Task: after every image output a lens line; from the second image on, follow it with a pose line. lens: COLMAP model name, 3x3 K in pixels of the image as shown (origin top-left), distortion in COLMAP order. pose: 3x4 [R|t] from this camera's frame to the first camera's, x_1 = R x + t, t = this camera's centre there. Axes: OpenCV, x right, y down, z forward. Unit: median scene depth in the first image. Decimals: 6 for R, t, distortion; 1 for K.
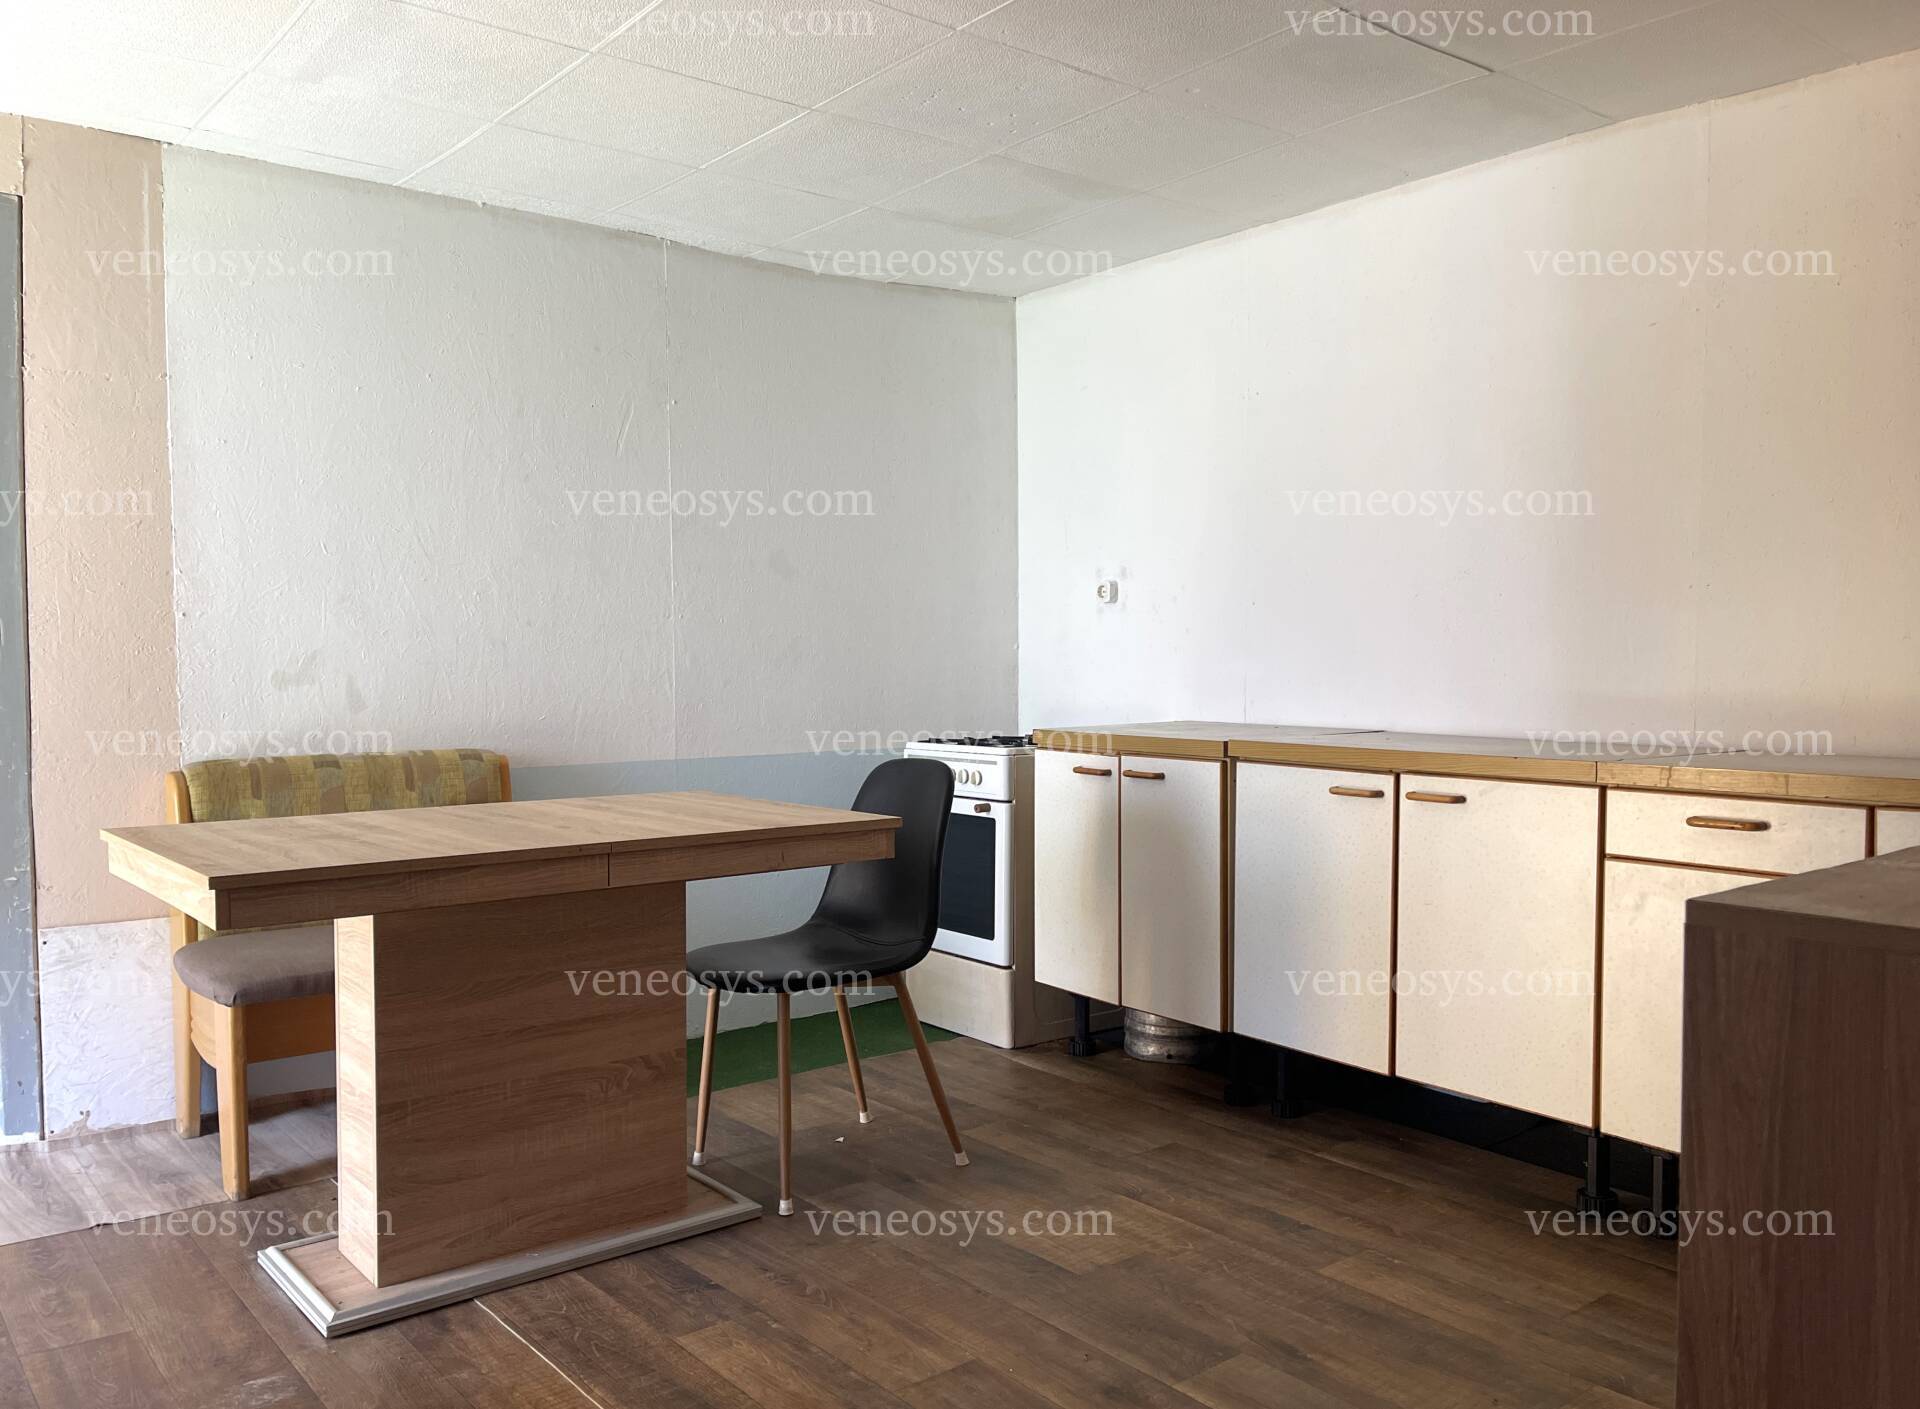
lens RADIAL K [[1487.8, 0, 967.6], [0, 1487.8, 734.9], [0, 0, 1]] dist [0.016770, -0.001521]
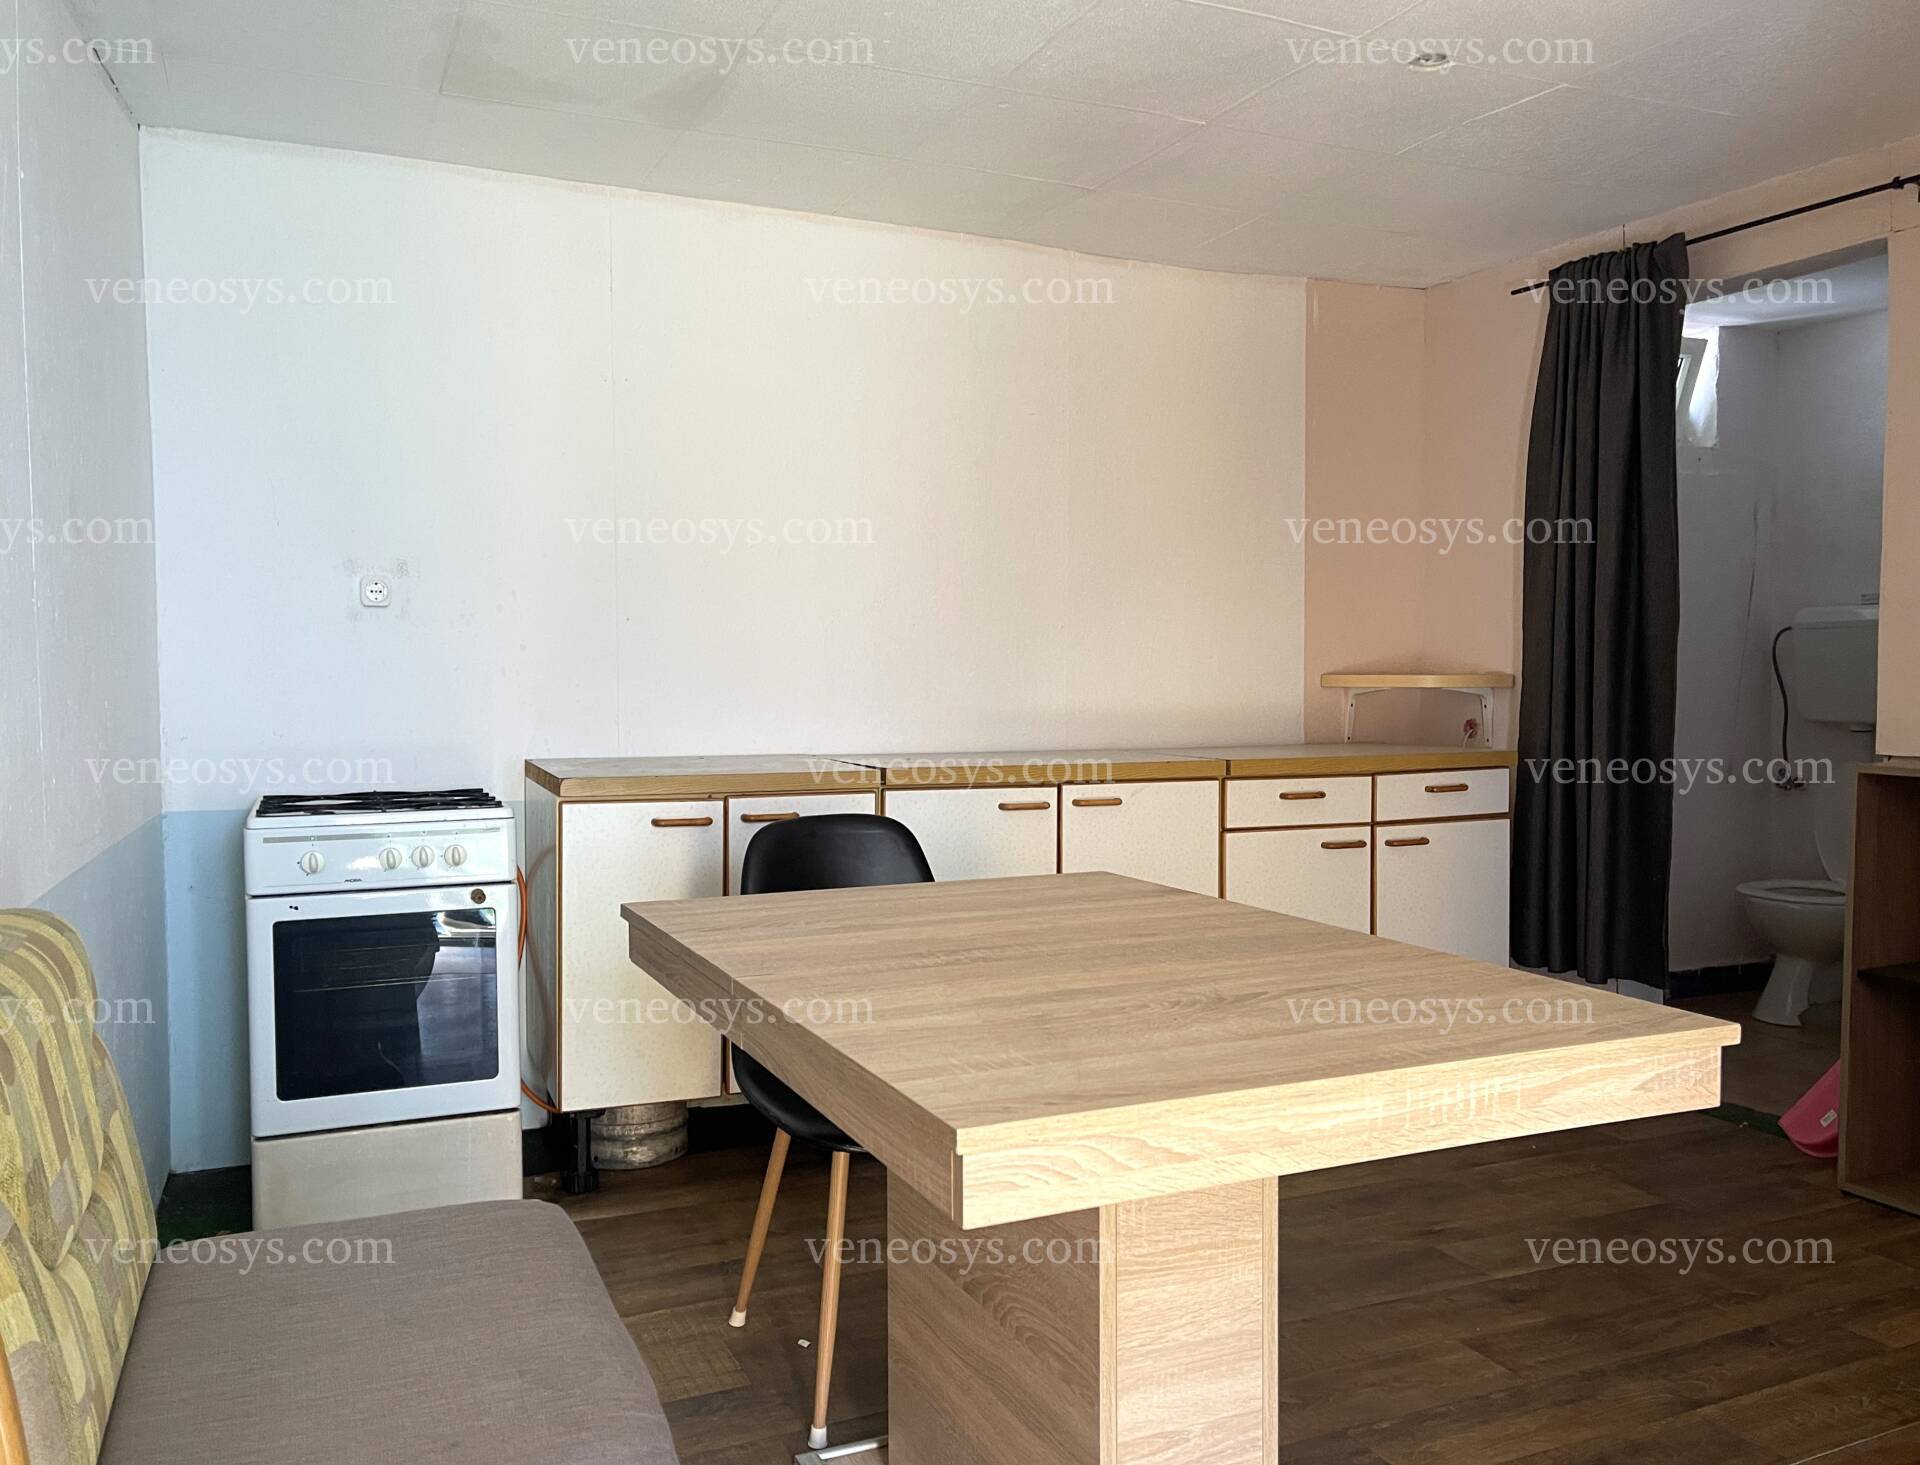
lens RADIAL K [[1537.2, 0, 1003.5], [0, 1537.2, 737.4], [0, 0, 1]] dist [0.049860, -0.002905]
pose [[0.244252, -0.049144, 0.968466, -0.876510], [0.047087, 0.998138, 0.038775, -0.059488], [-0.968568, 0.036132, 0.246111, 0.783515]]
